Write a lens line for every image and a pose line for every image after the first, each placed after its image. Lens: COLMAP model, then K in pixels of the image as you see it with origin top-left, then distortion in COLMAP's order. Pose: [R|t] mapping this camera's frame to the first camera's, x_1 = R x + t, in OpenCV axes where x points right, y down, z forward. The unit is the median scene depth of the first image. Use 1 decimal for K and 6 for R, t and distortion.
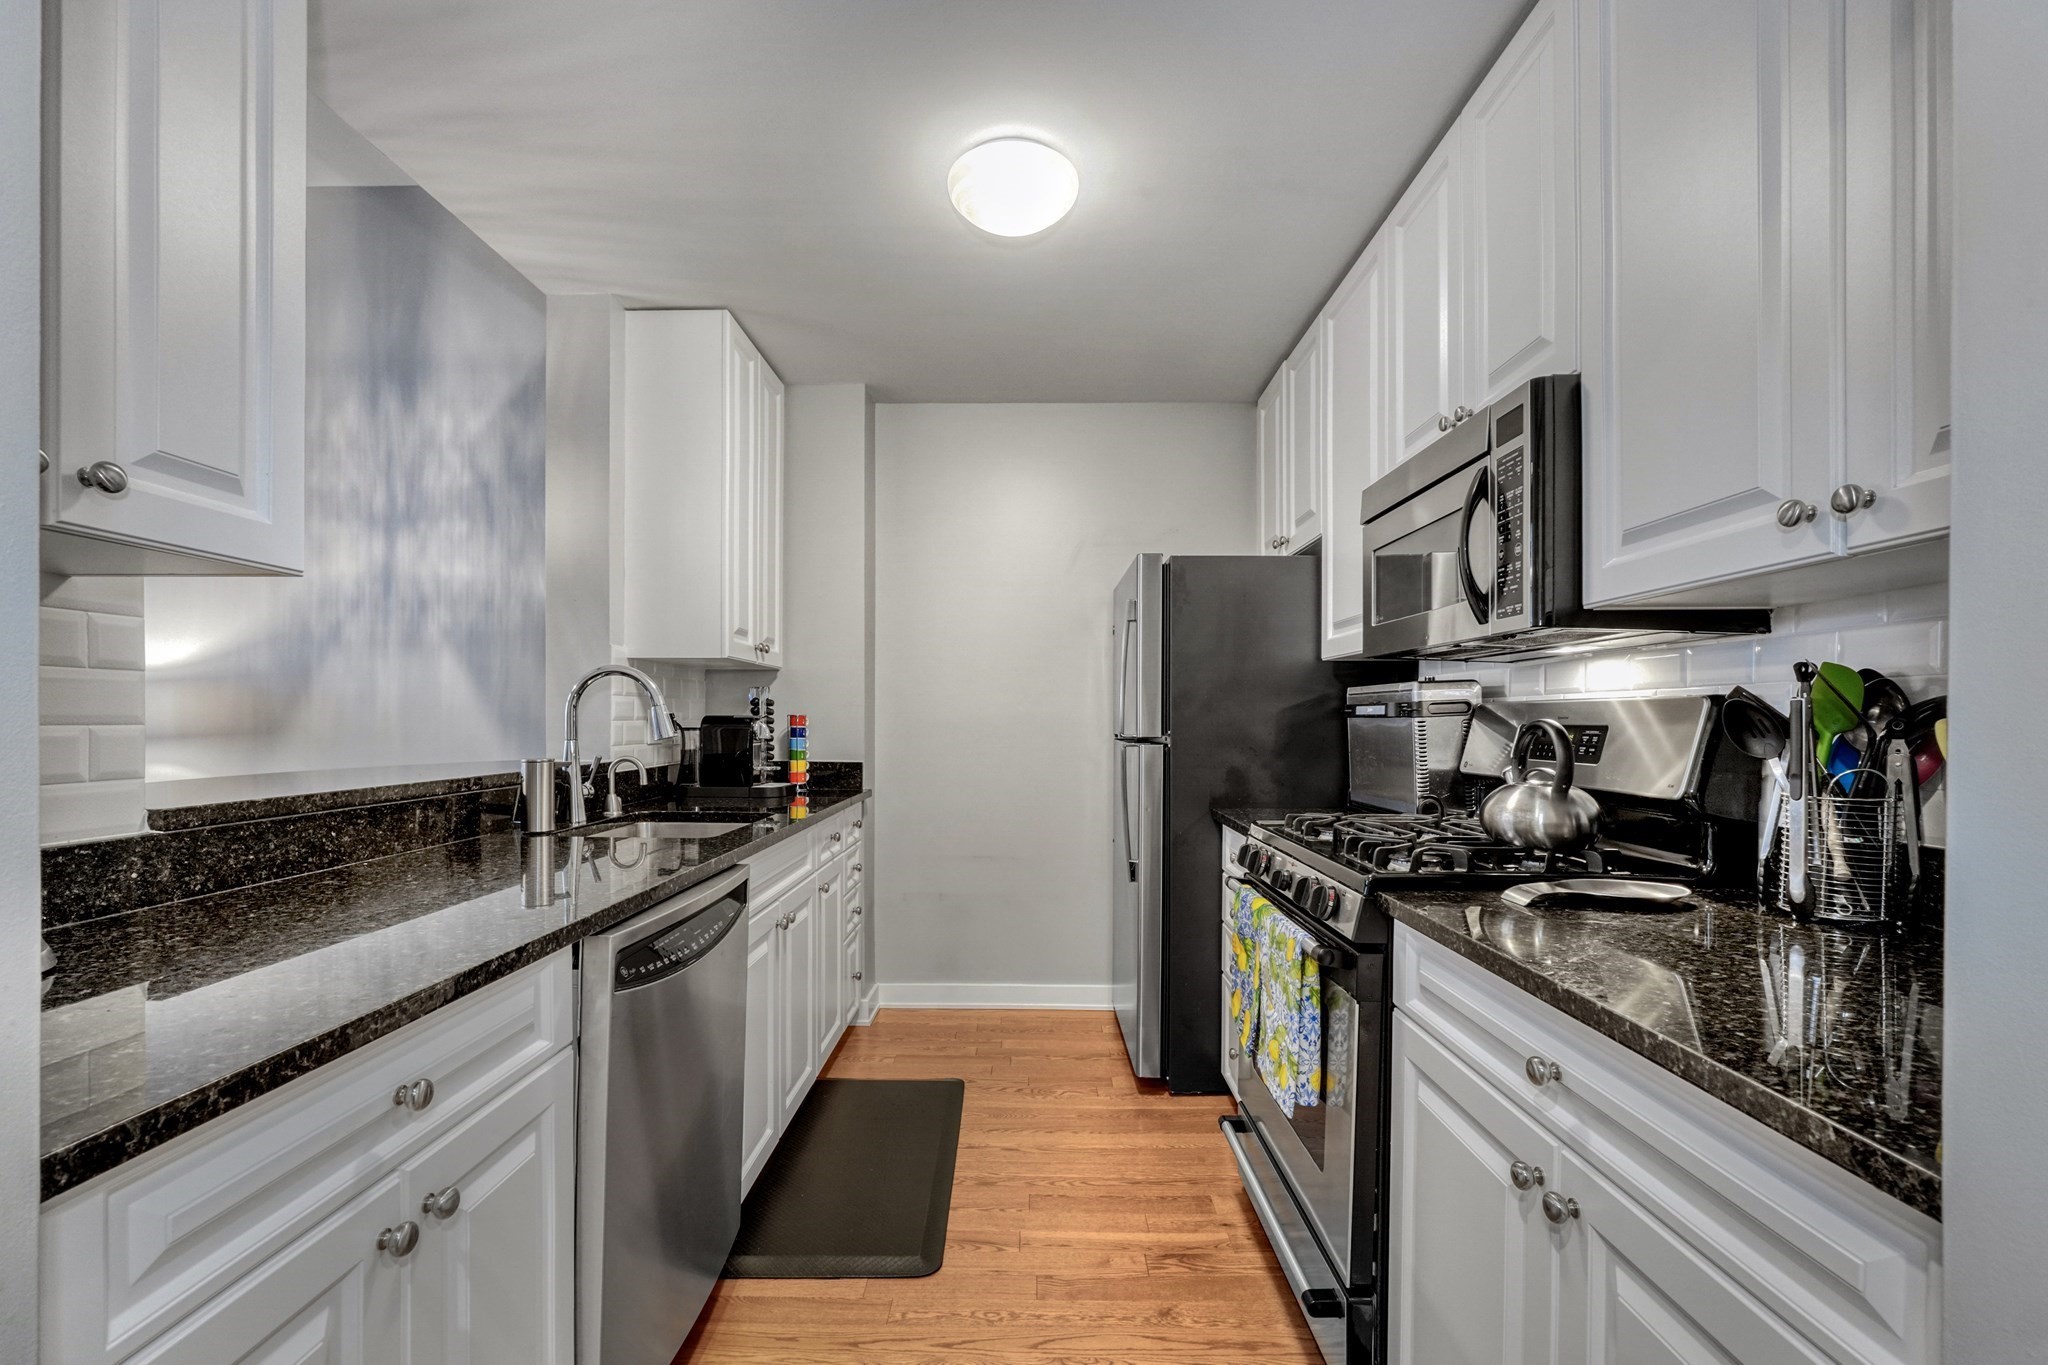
lens RADIAL K [[881.3, 0, 1015.1], [0, 881.3, 717.5], [0, 0, 1]] dist [-0.012836, 0.004349]
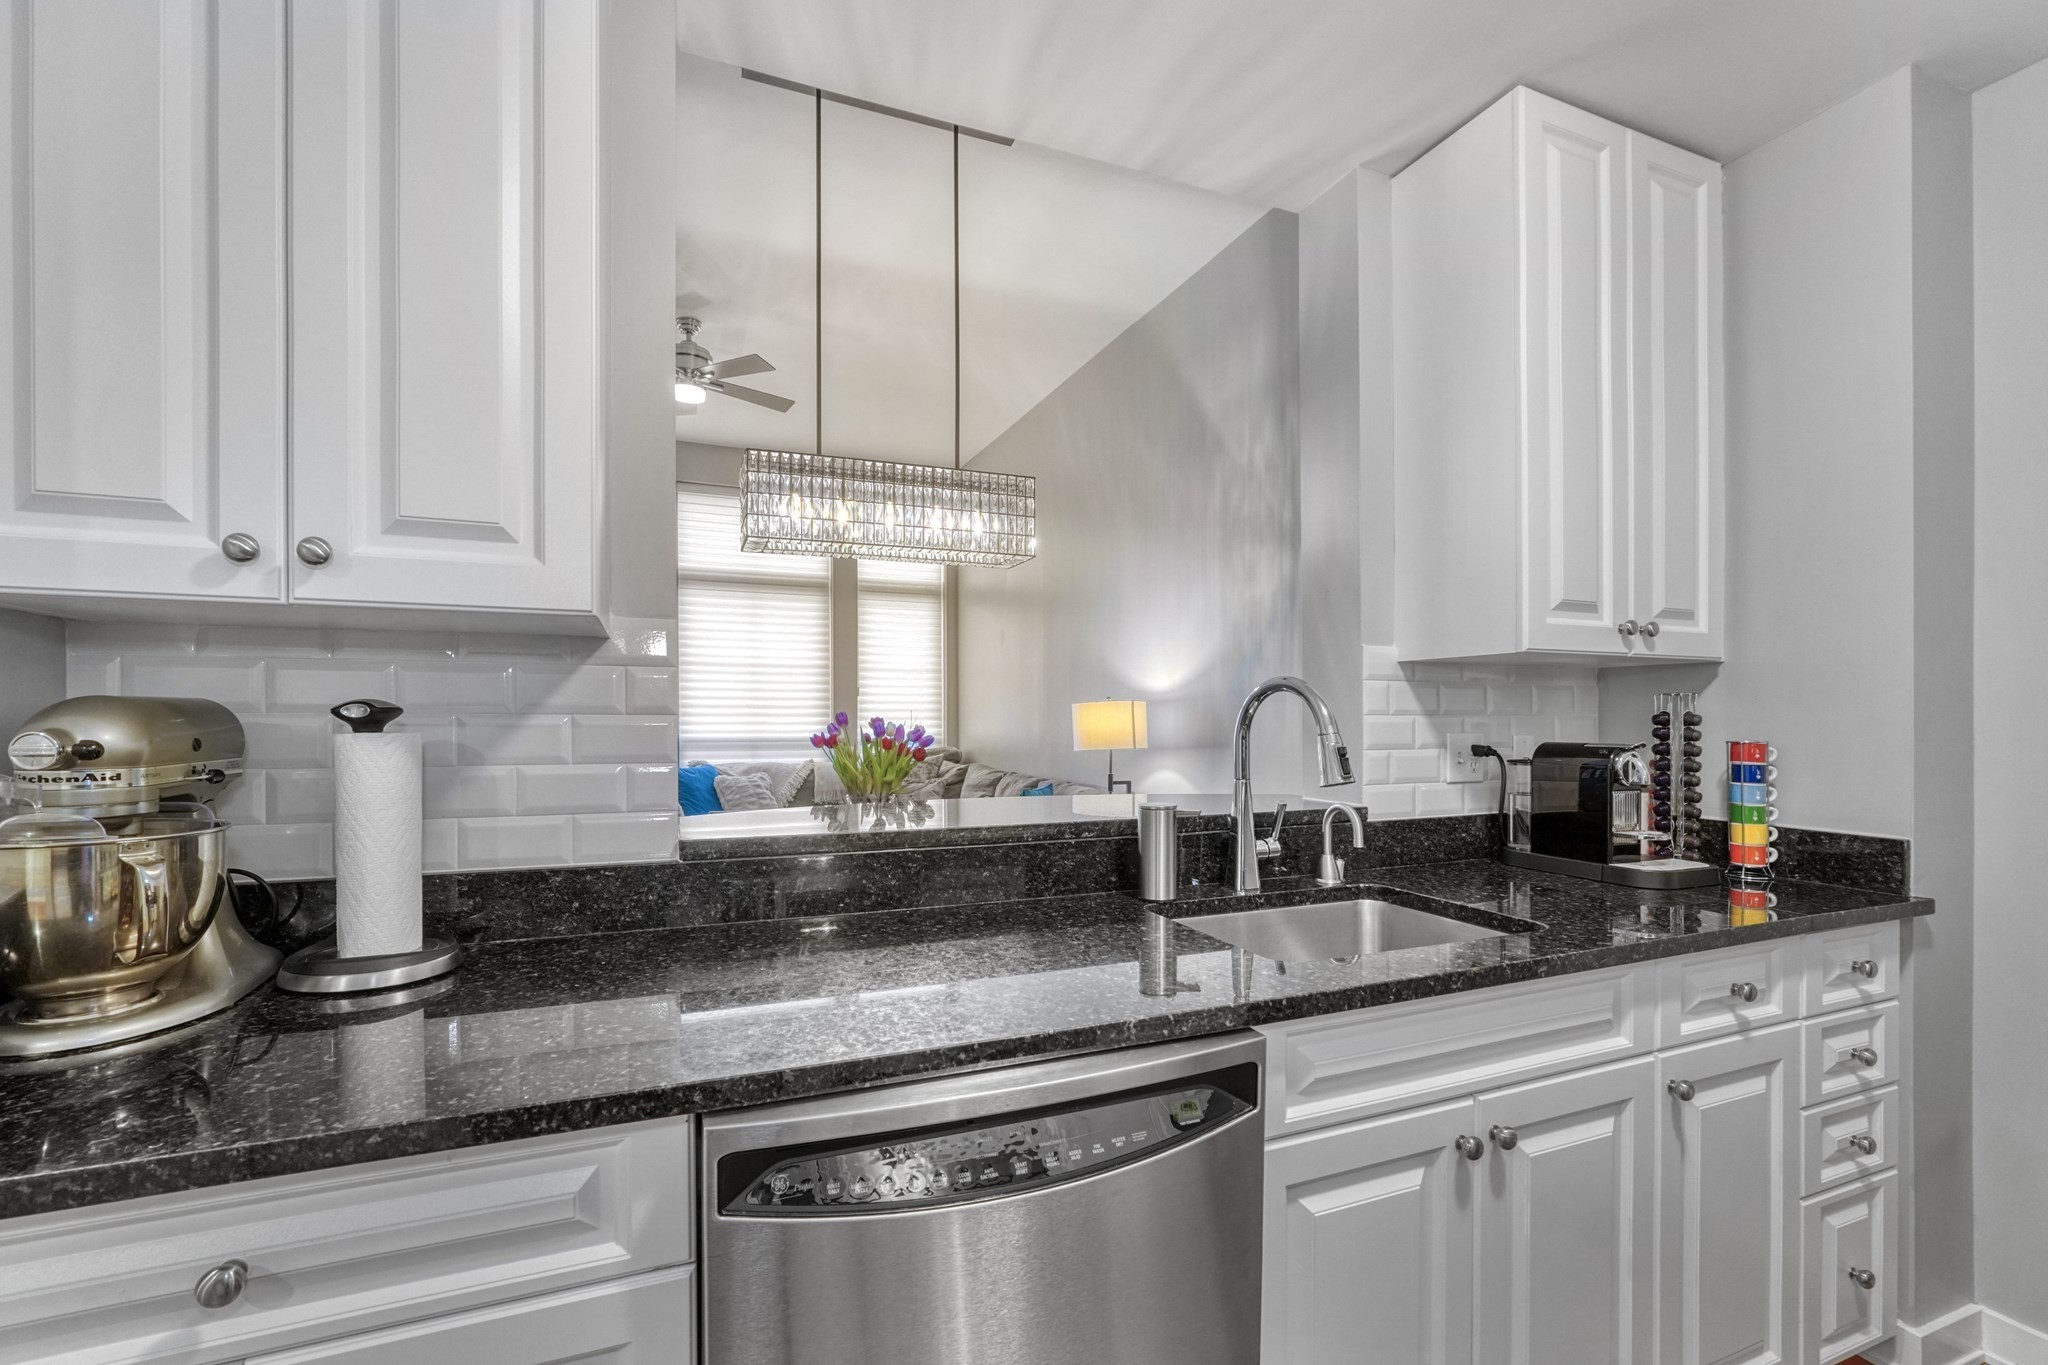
lens RADIAL K [[881.3, 0, 1020.9], [0, 881.3, 722.7], [0, 0, 1]] dist [-0.012836, 0.004349]
pose [[0.390969, 0.002188, -0.920401, 0.084975], [0.002050, 0.999993, 0.003248, -0.018566], [0.920402, -0.003157, 0.390961, 0.378063]]
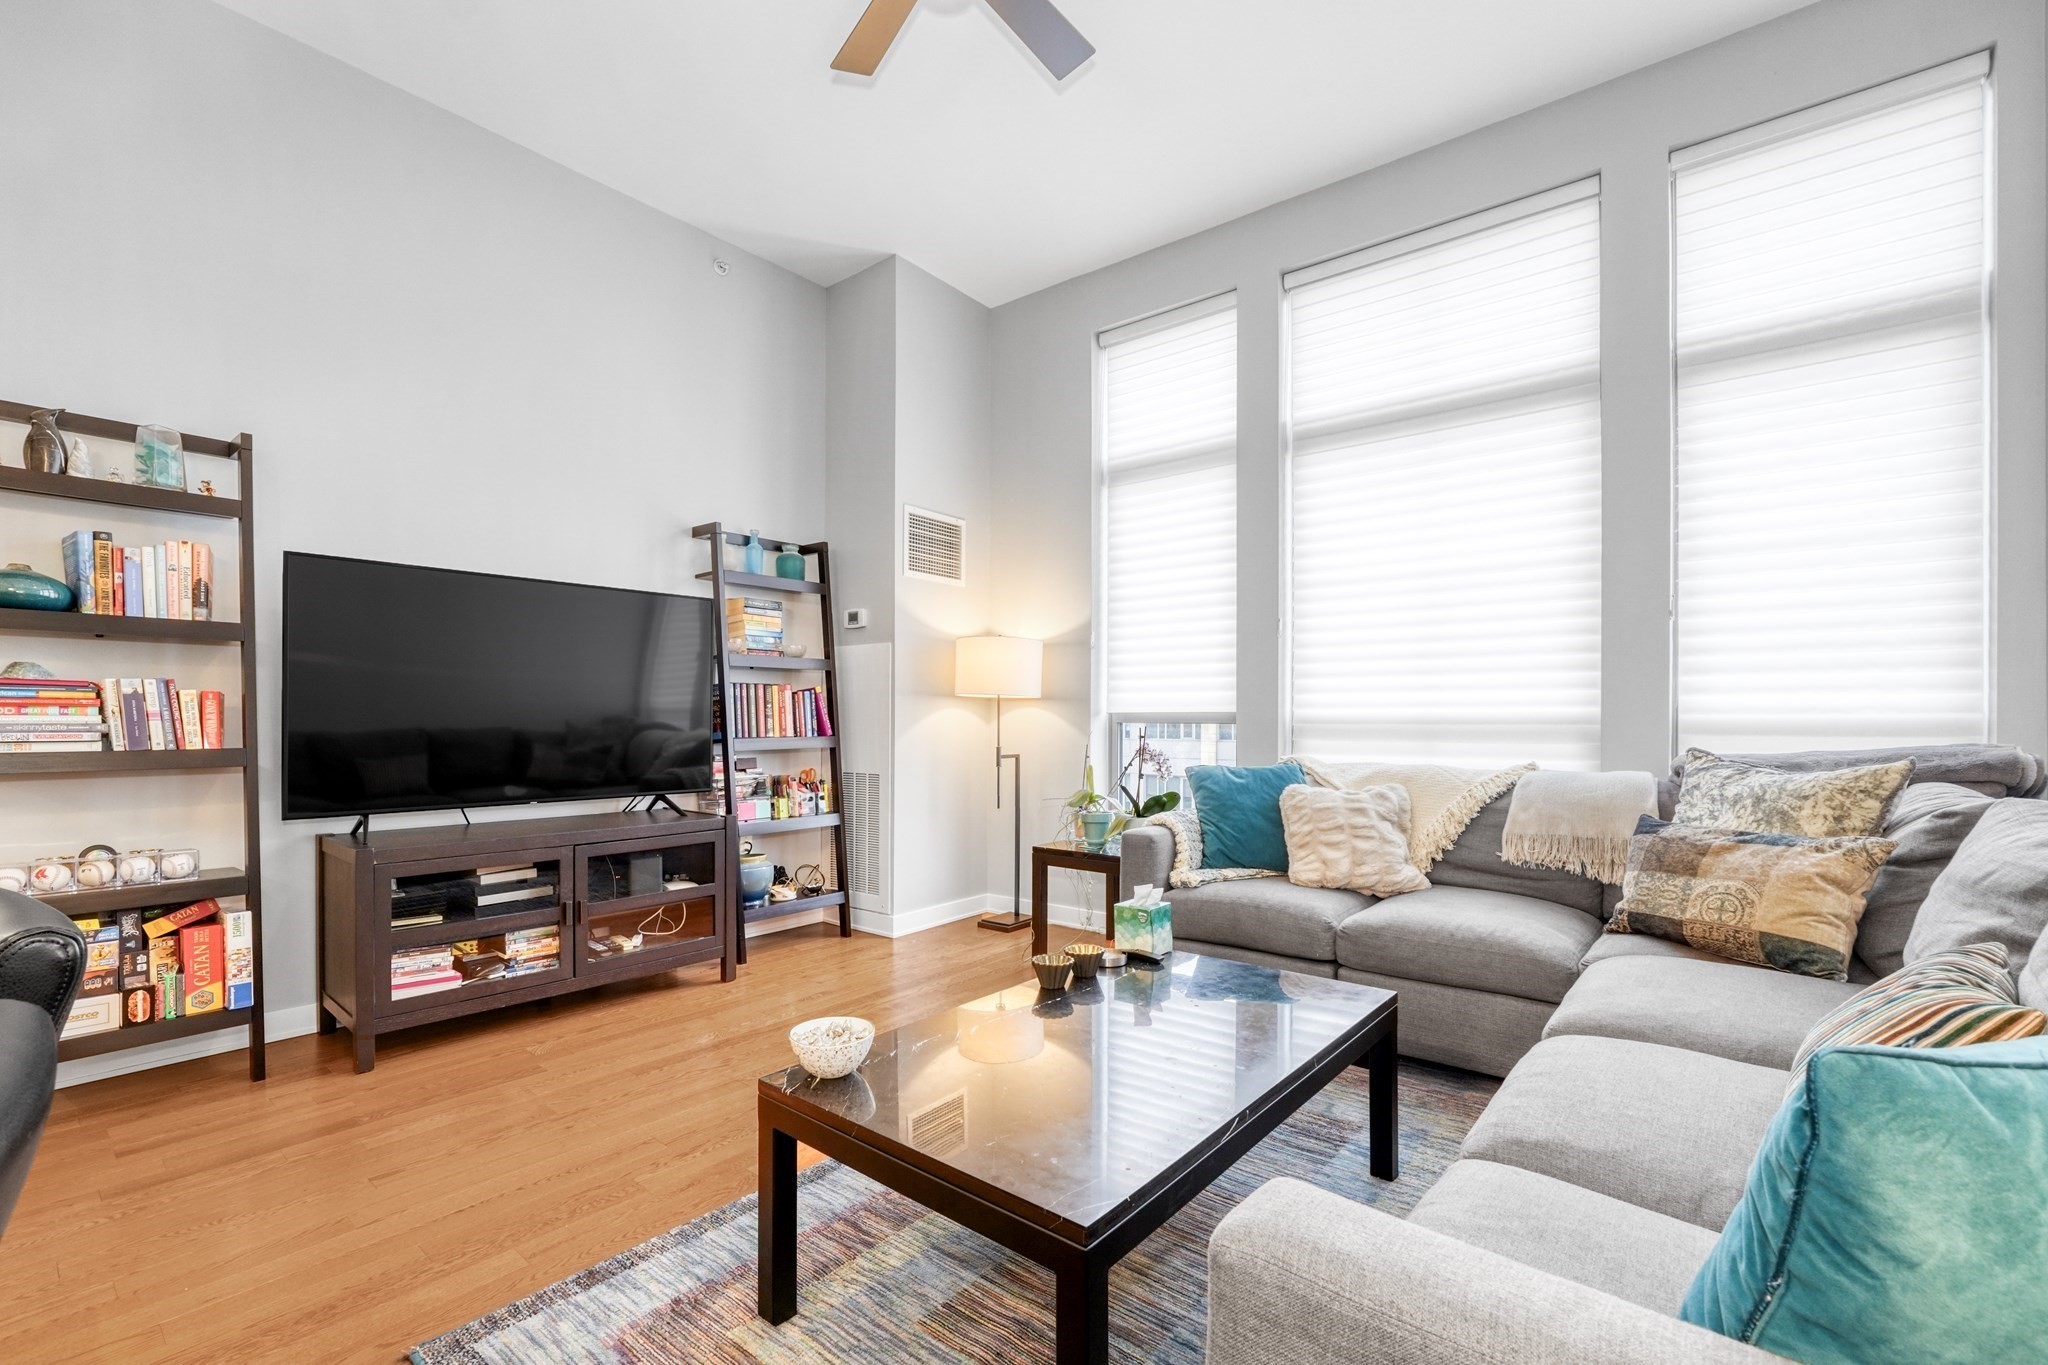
lens RADIAL K [[881.3, 0, 1008.9], [0, 881.3, 722.5], [0, 0, 1]] dist [-0.012836, 0.004349]
pose [[-0.635031, 0.002151, -0.772484, -1.005572], [-0.000040, 0.999996, 0.002818, 0.030728], [0.772487, 0.001820, -0.635029, 0.937222]]
